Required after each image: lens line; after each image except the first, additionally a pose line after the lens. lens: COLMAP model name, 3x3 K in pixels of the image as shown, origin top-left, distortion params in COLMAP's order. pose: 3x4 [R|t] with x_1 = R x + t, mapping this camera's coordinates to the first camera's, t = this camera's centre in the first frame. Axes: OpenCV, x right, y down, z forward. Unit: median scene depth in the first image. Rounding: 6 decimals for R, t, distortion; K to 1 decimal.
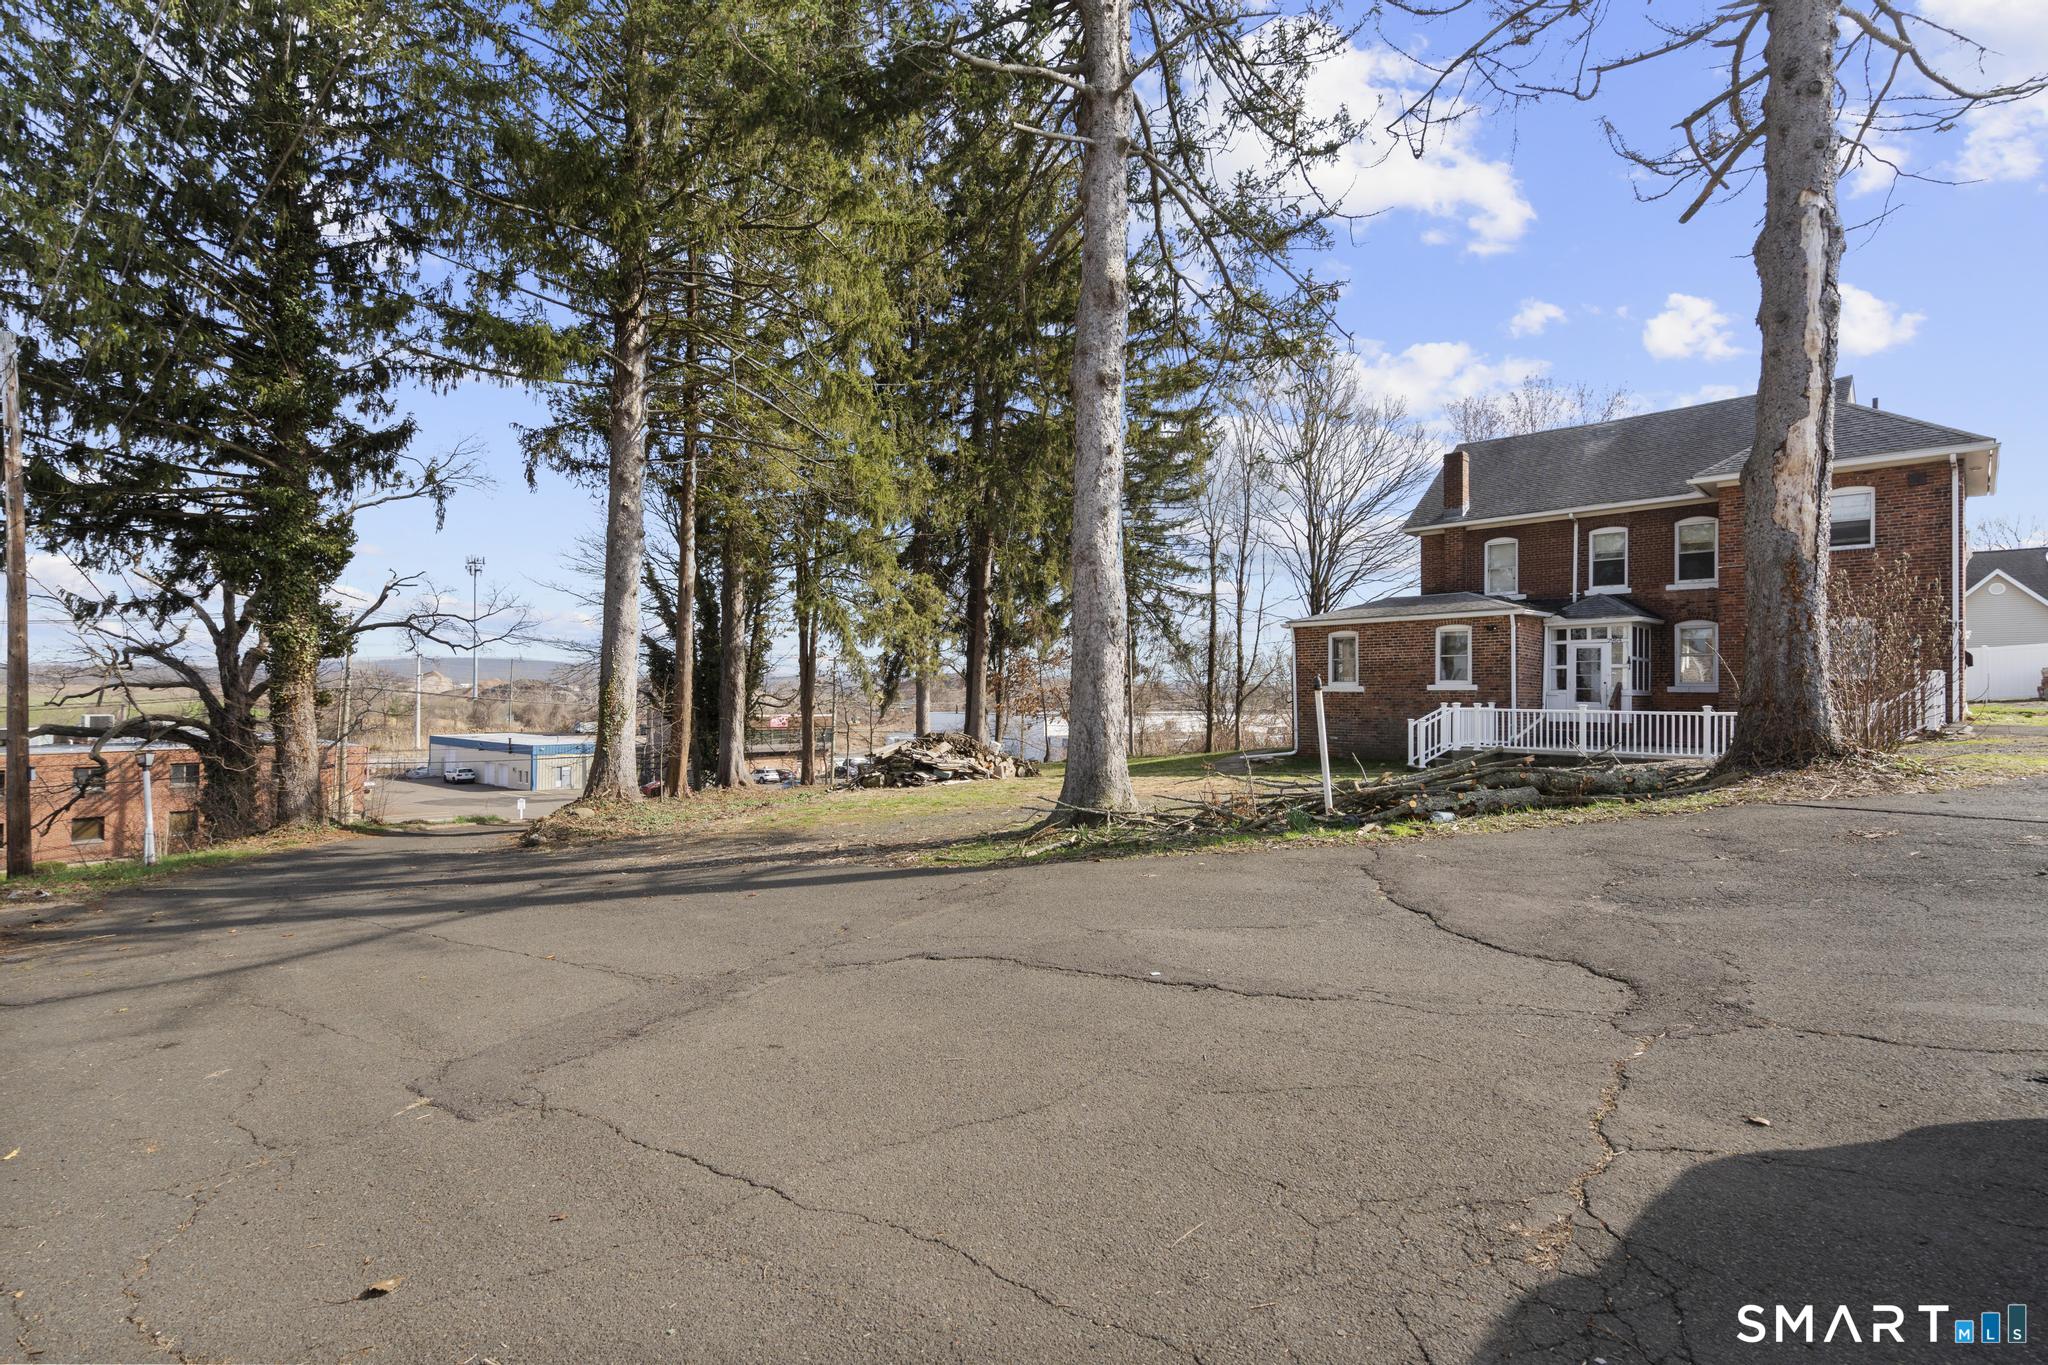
lens RADIAL K [[935.7, 0, 1026.5], [0, 935.7, 681.7], [0, 0, 1]] dist [0.003384, 0.000970]
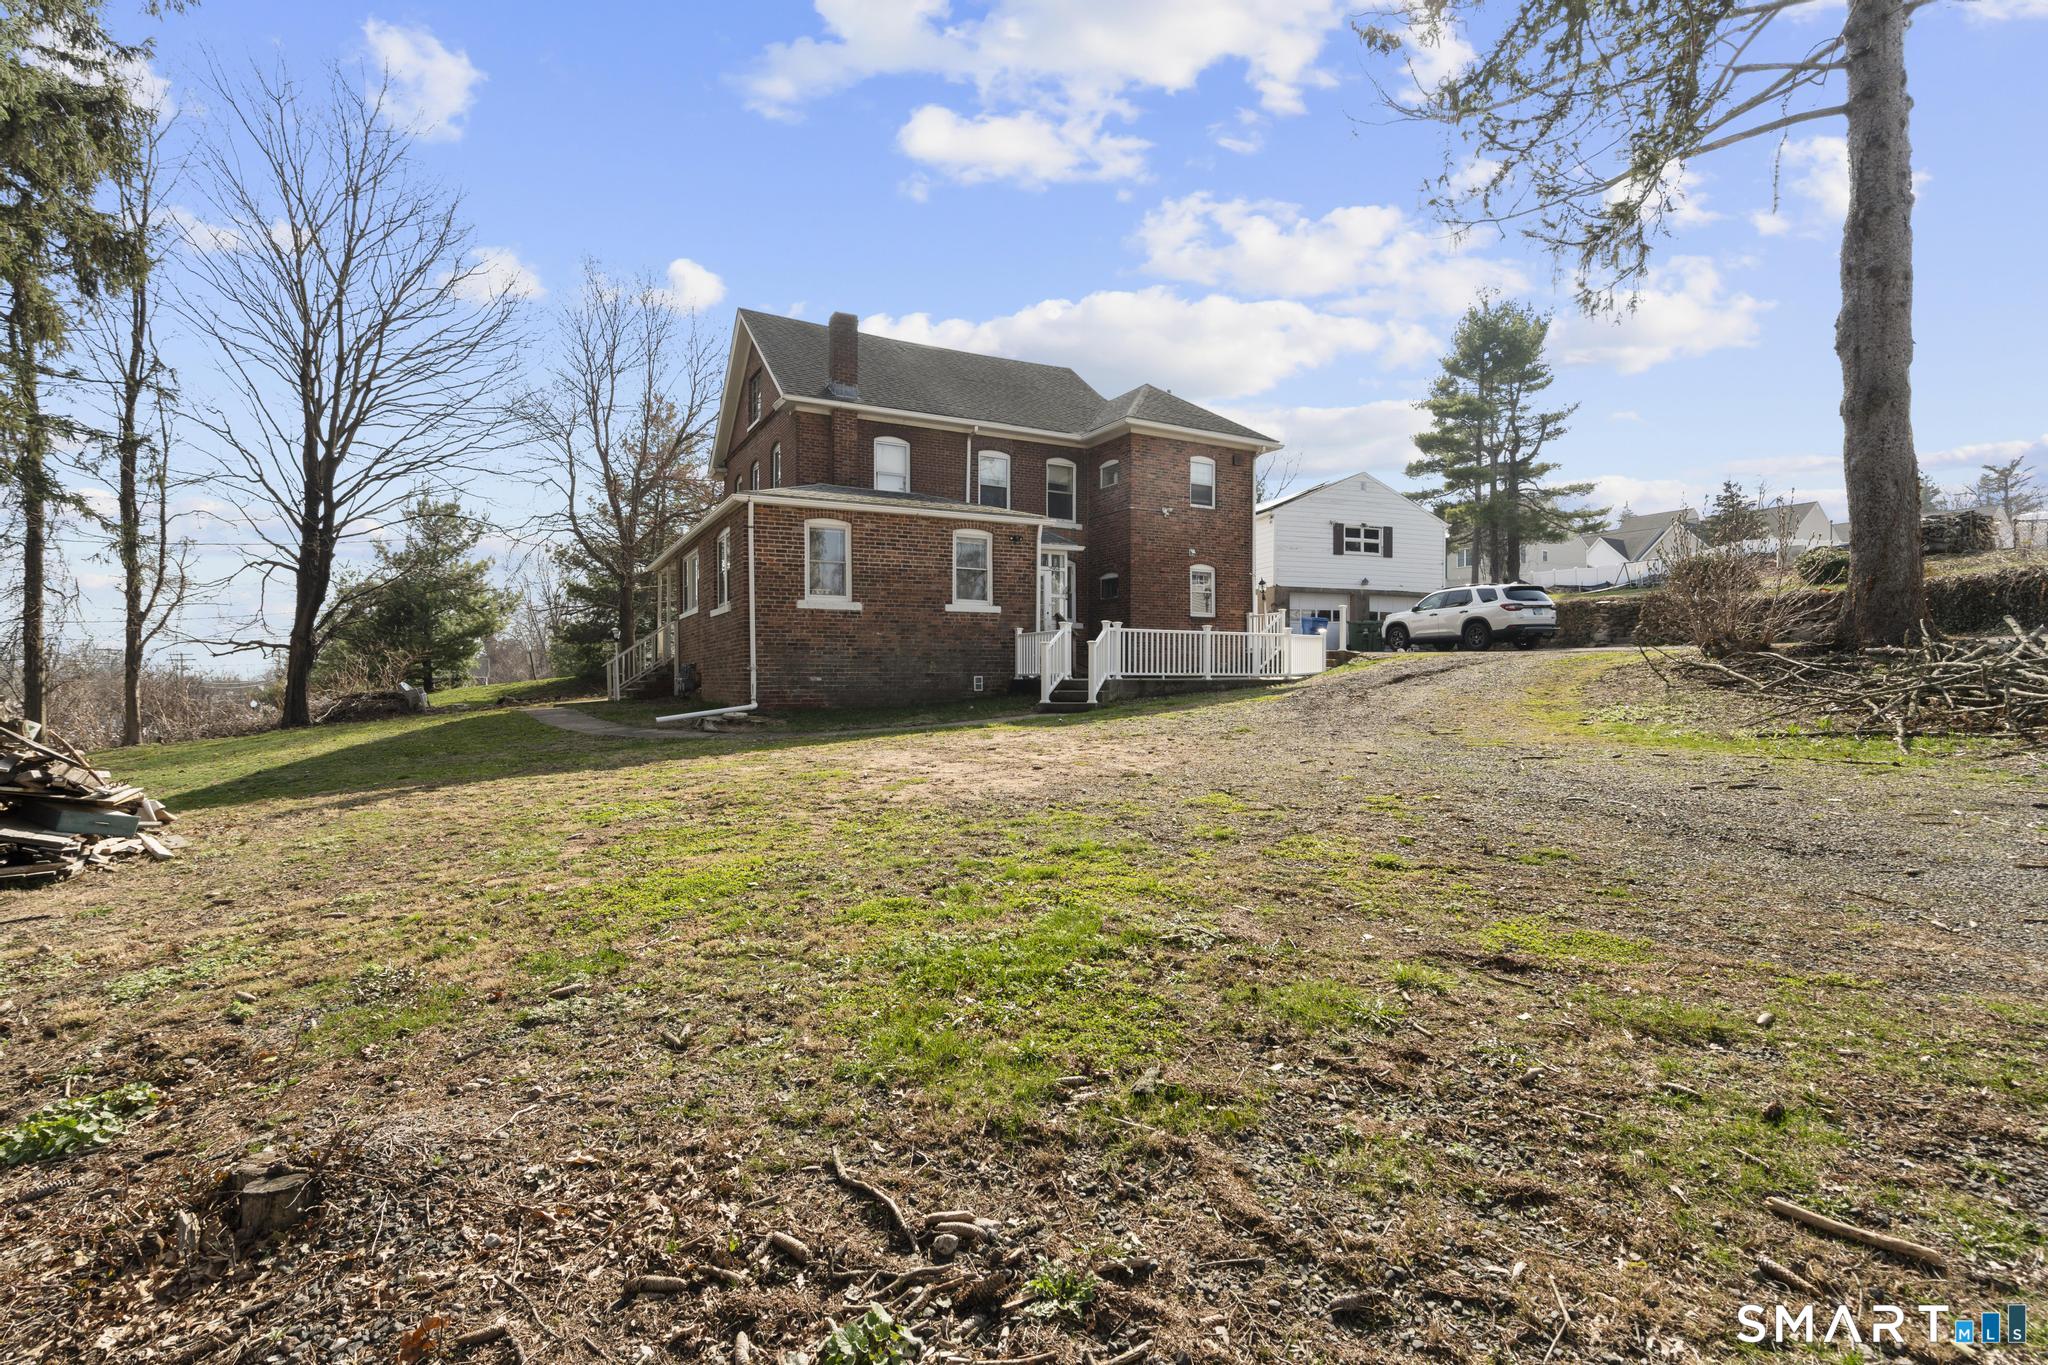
lens RADIAL K [[935.7, 0, 1024.2], [0, 935.7, 674.4], [0, 0, 1]] dist [0.003384, 0.000970]
pose [[0.266291, -0.002799, 0.963889, -0.275653], [-0.006482, 0.999968, 0.004695, 0.054614], [-0.963871, -0.007498, 0.266264, 0.713415]]
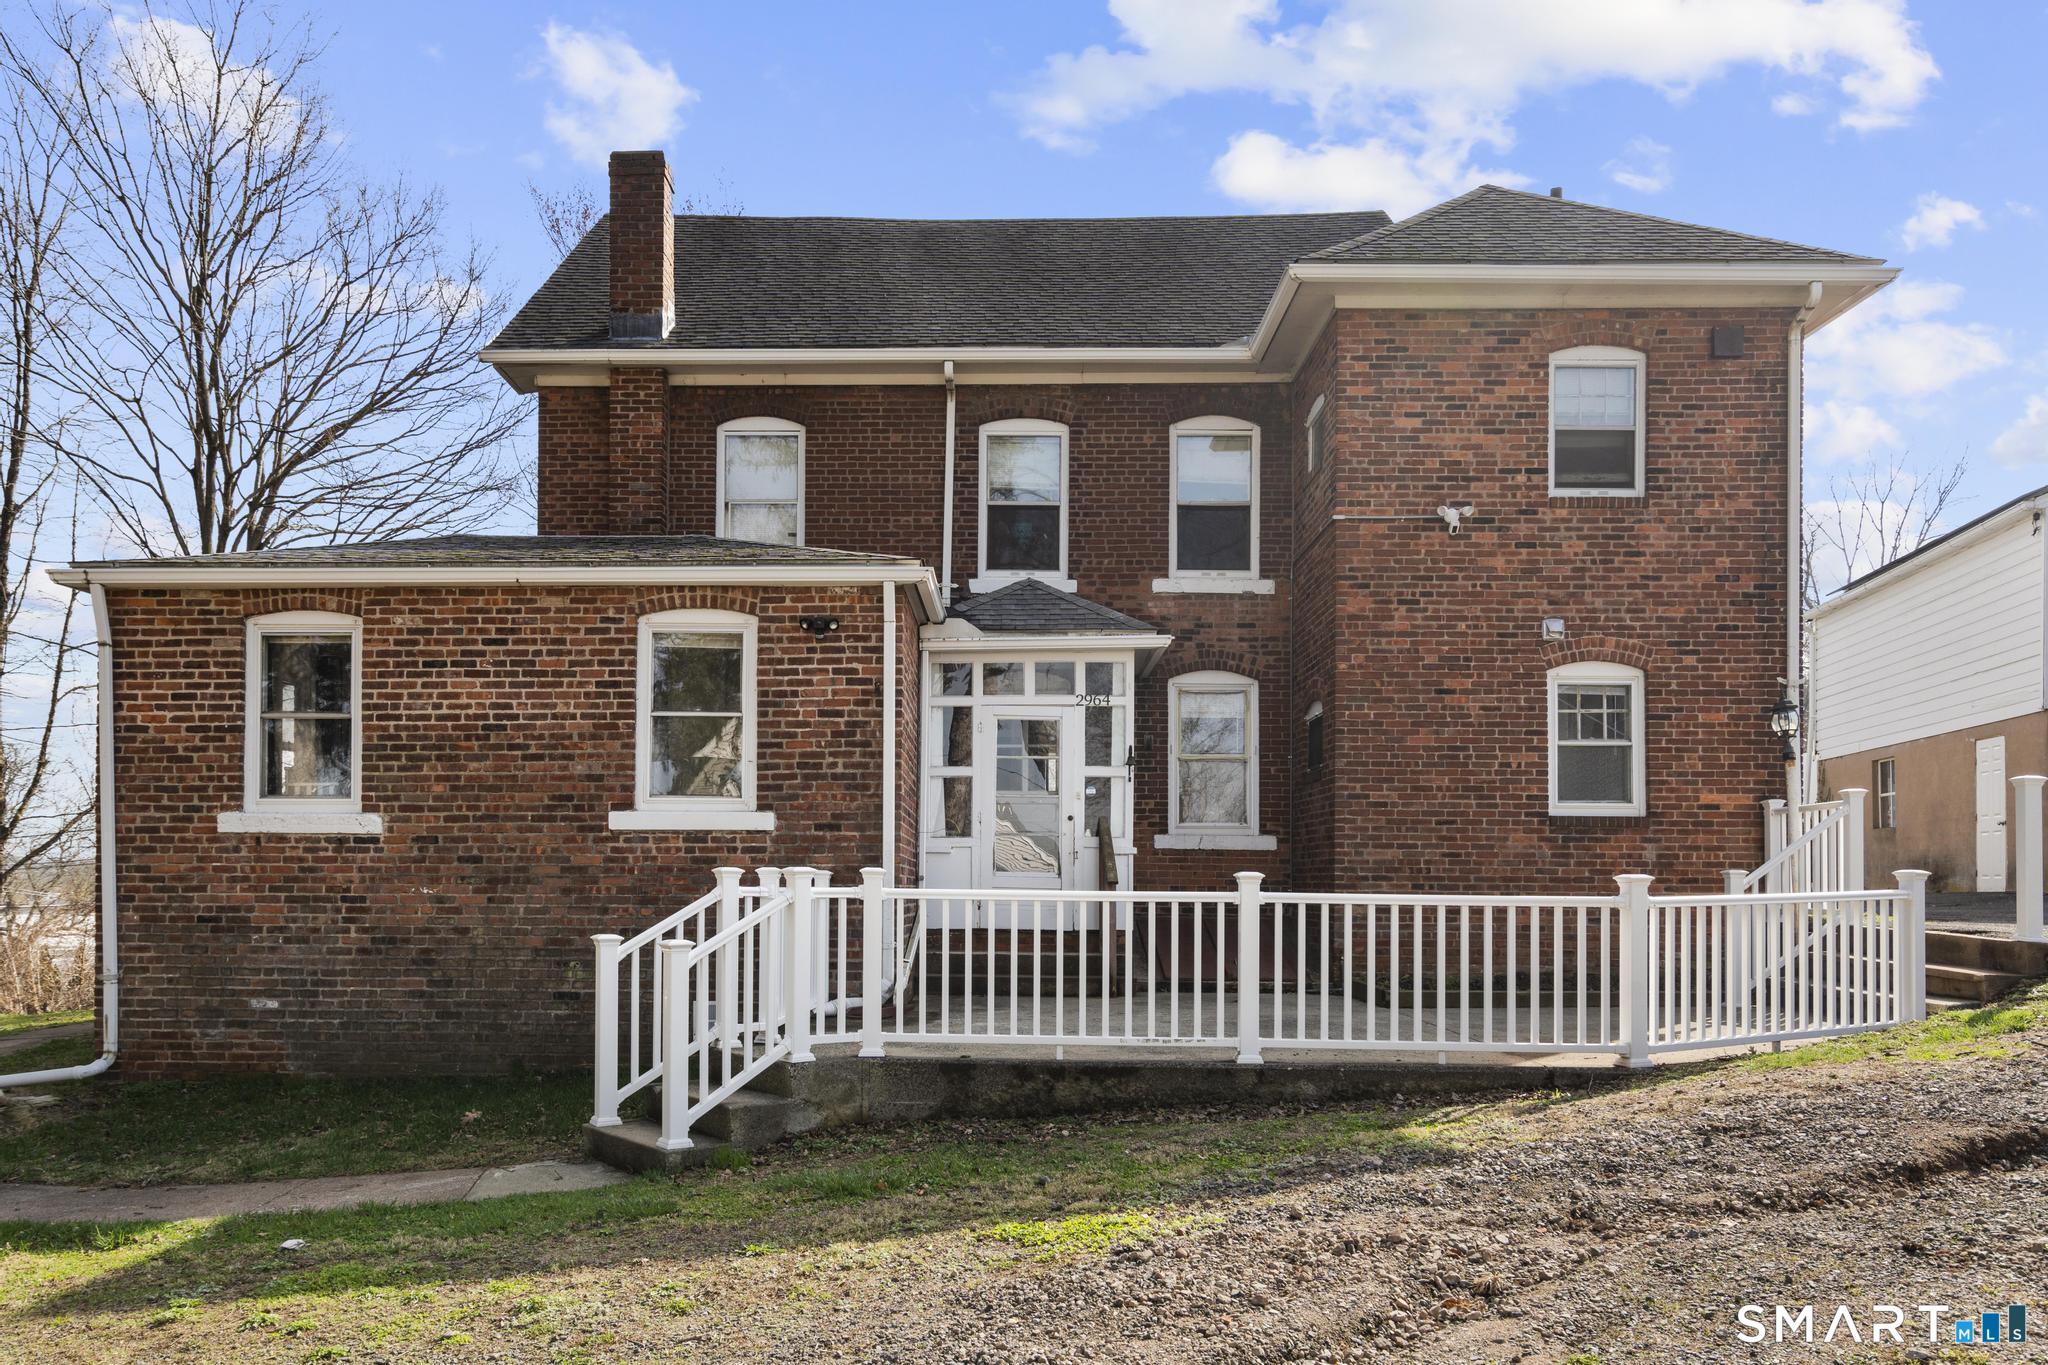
lens RADIAL K [[1446.2, 0, 974.0], [0, 1446.2, 852.1], [0, 0, 1]] dist [0.005039, 0.000237]
pose [[0.711214, 0.013859, 0.702839, 0.189351], [-0.011155, 0.999902, -0.008430, 0.017993], [-0.702887, -0.001845, 0.711299, 0.586146]]
